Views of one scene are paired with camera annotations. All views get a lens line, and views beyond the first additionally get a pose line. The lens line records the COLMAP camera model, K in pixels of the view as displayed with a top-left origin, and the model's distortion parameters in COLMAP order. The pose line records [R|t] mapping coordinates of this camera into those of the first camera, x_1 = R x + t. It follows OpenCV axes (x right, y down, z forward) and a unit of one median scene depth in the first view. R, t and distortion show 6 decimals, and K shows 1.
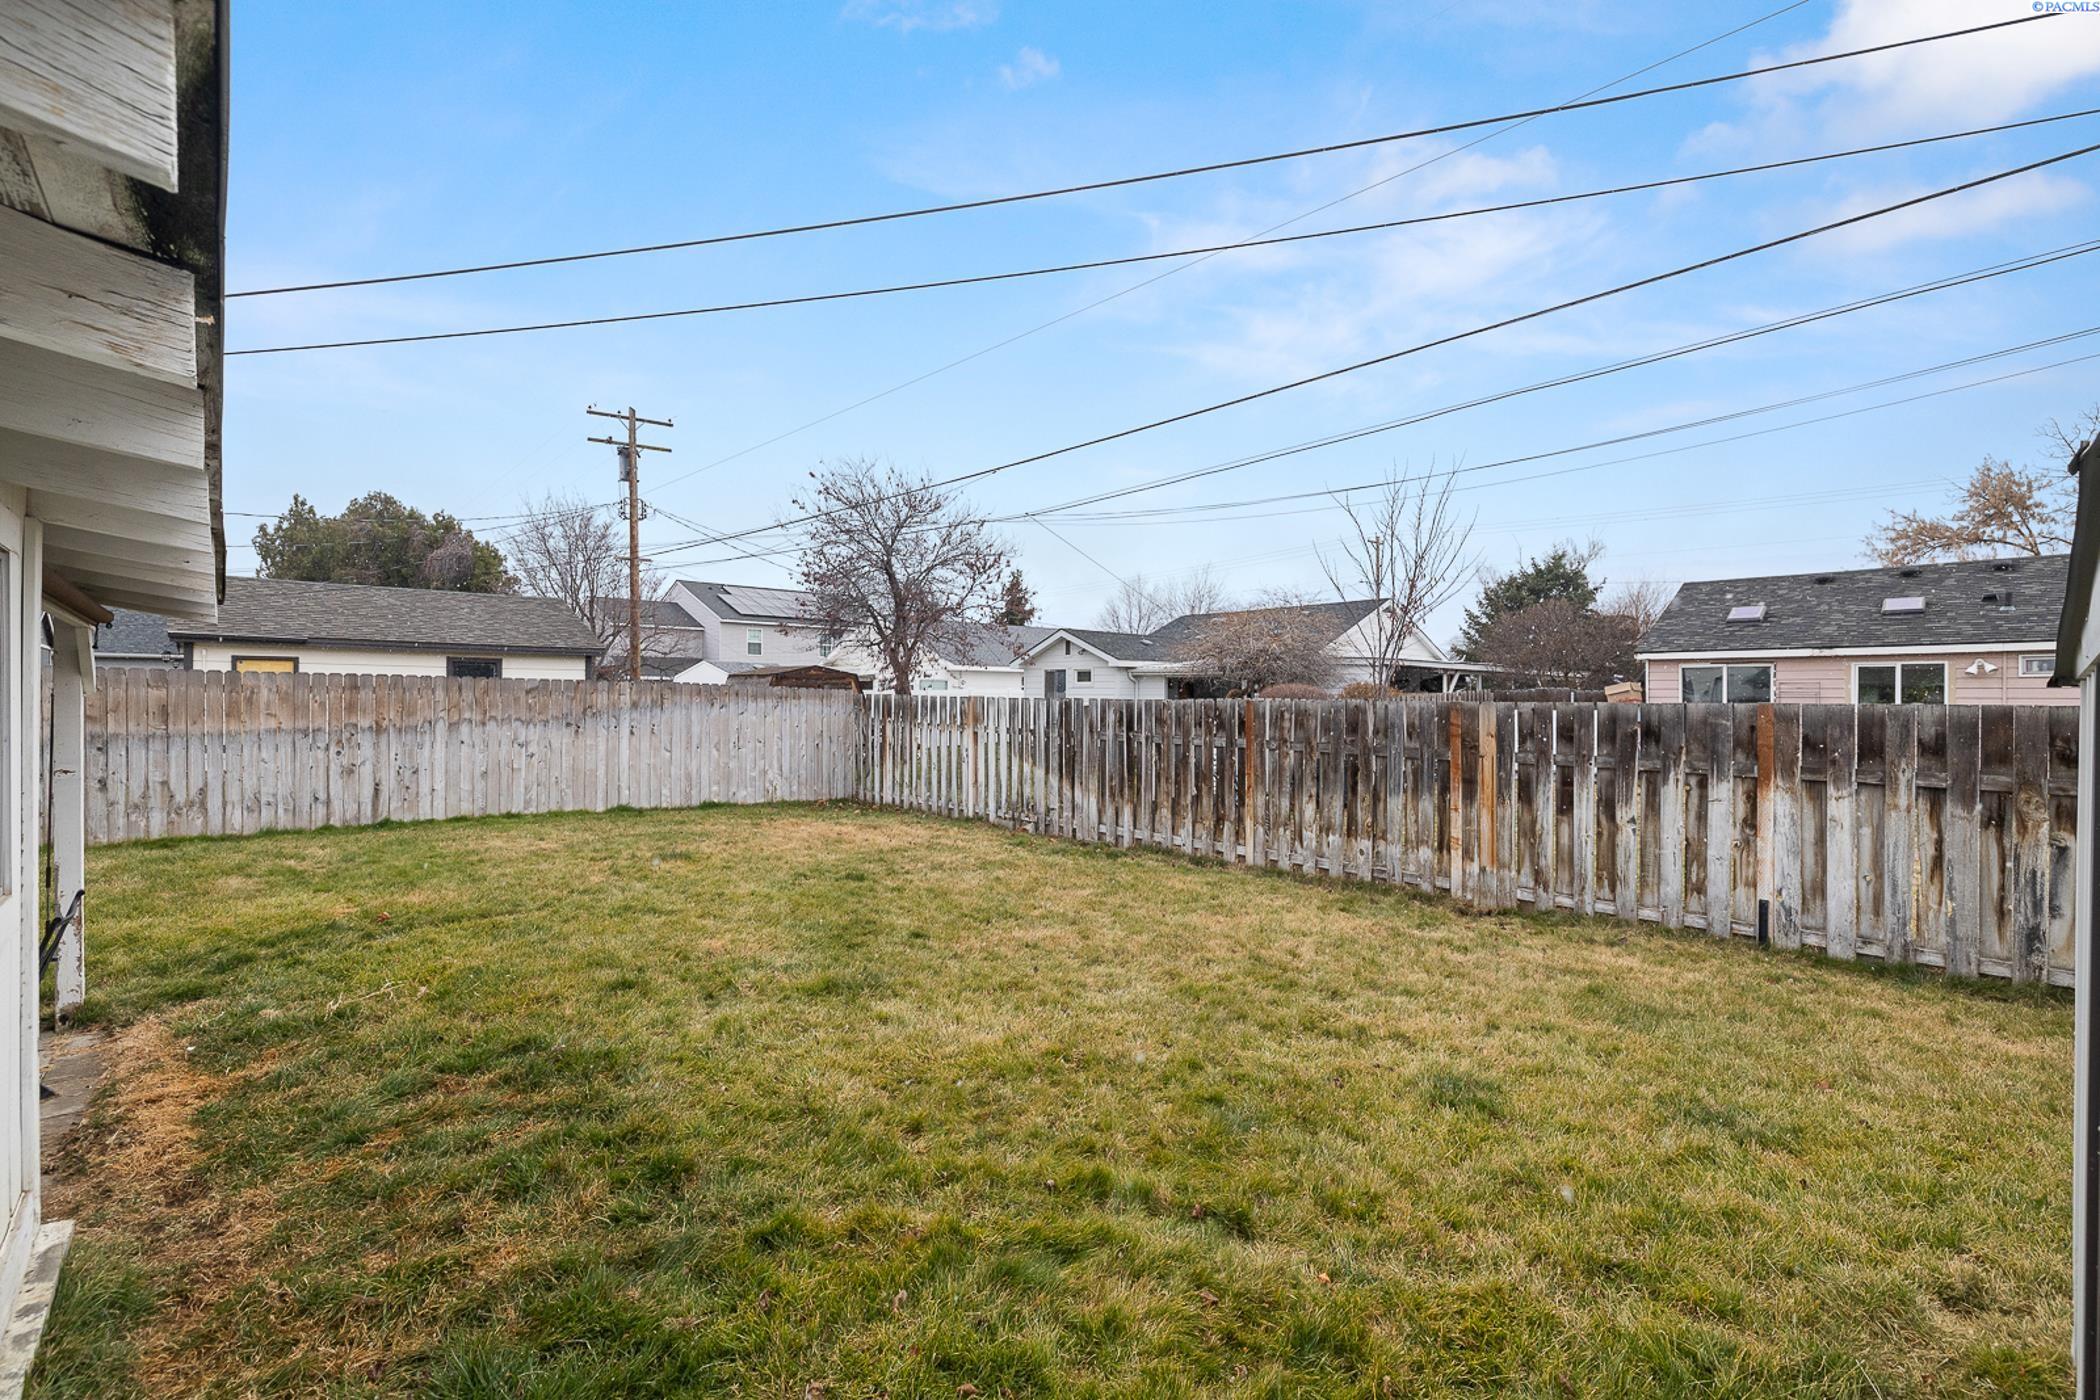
lens RADIAL K [[879.8, 0, 1048.8], [0, 879.8, 697.1], [0, 0, 1]] dist [0.003178, 0.000086]
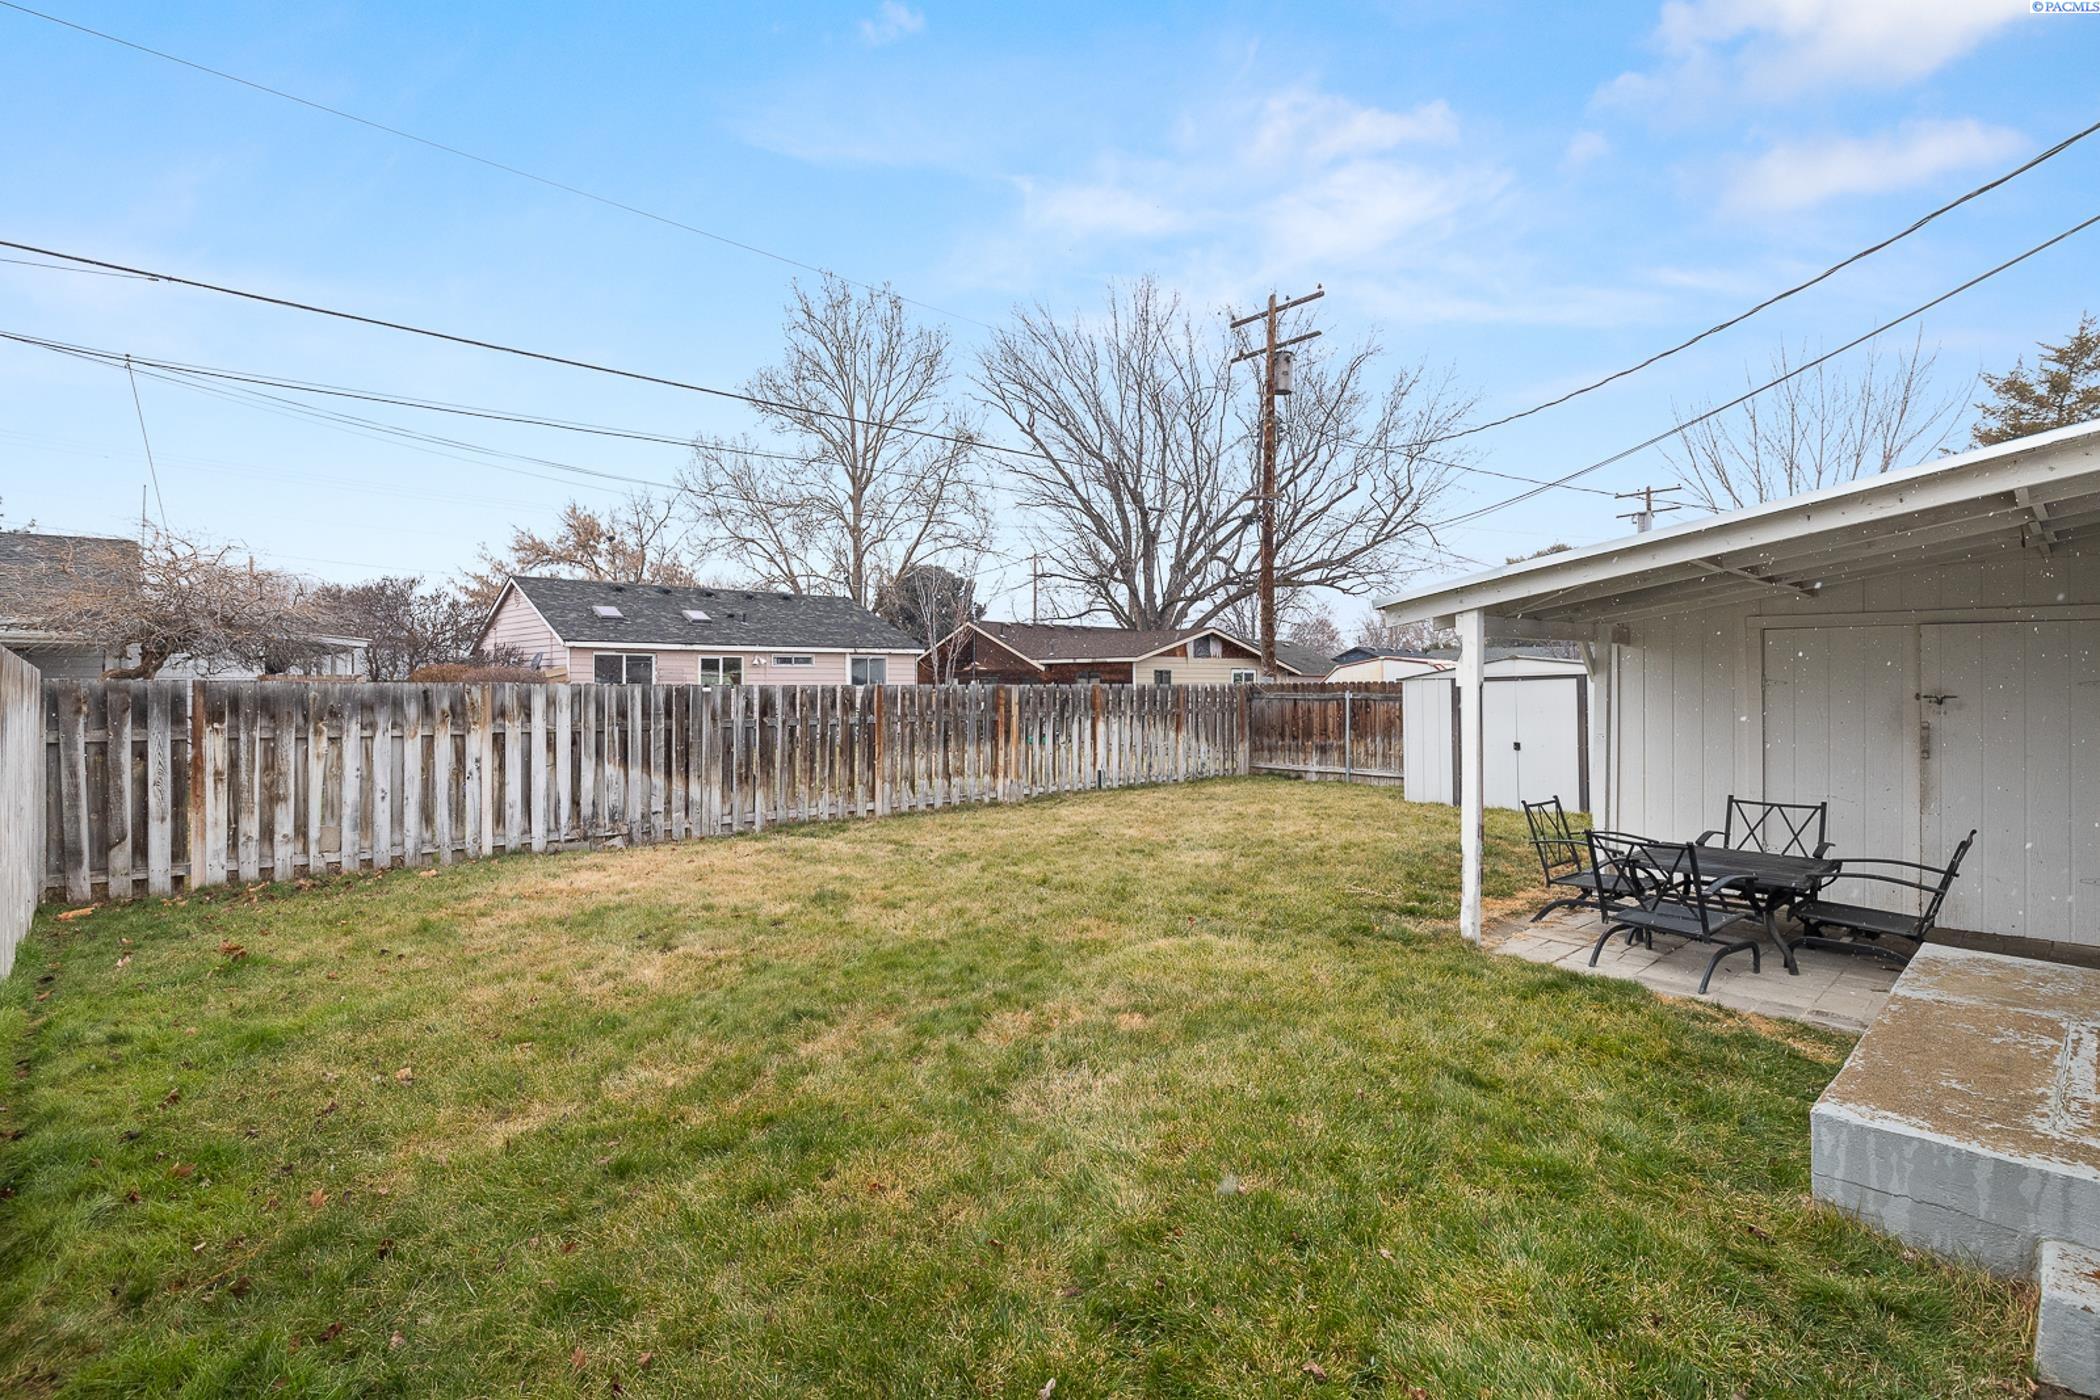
lens RADIAL K [[1006.6, 0, 1035.2], [0, 1006.6, 681.6], [0, 0, 1]] dist [-0.009835, 0.002527]
pose [[0.008585, -0.005321, 0.999949, -0.984872], [-0.002545, 0.999982, 0.005343, -0.008157], [-0.999960, -0.002591, 0.008571, 0.618236]]
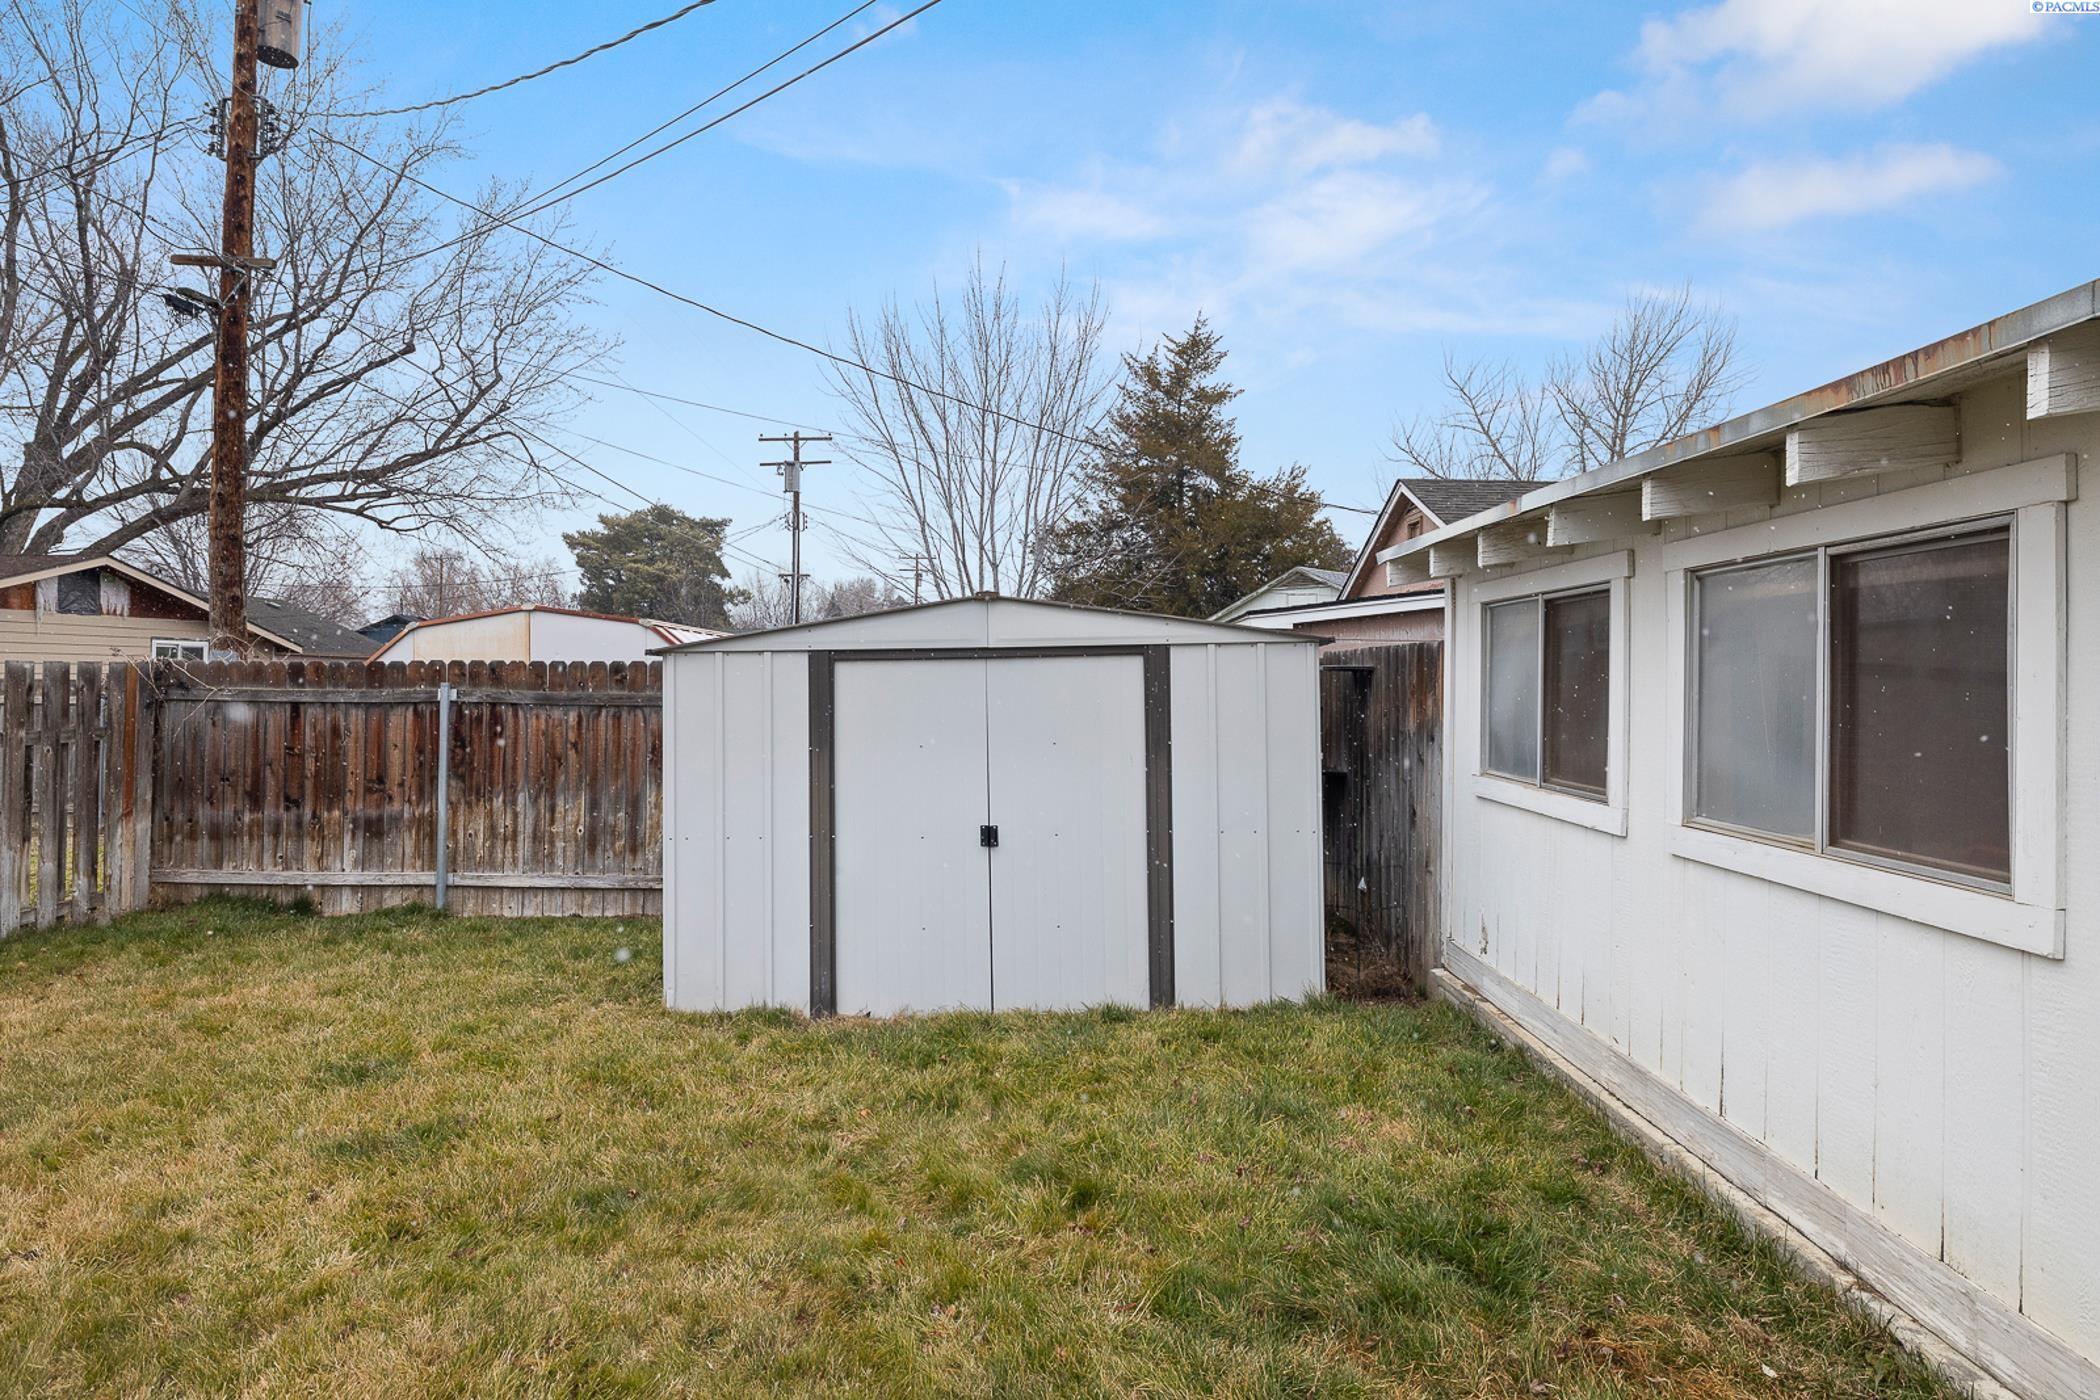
lens RADIAL K [[1175.2, 0, 1052.3], [0, 1175.2, 660.9], [0, 0, 1]] dist [-0.003880, 0.000215]
pose [[-0.732672, -0.005406, 0.680561, -0.226615], [-0.018288, 0.999764, -0.011747, 0.000968], [-0.680337, -0.021053, -0.732597, 0.434095]]
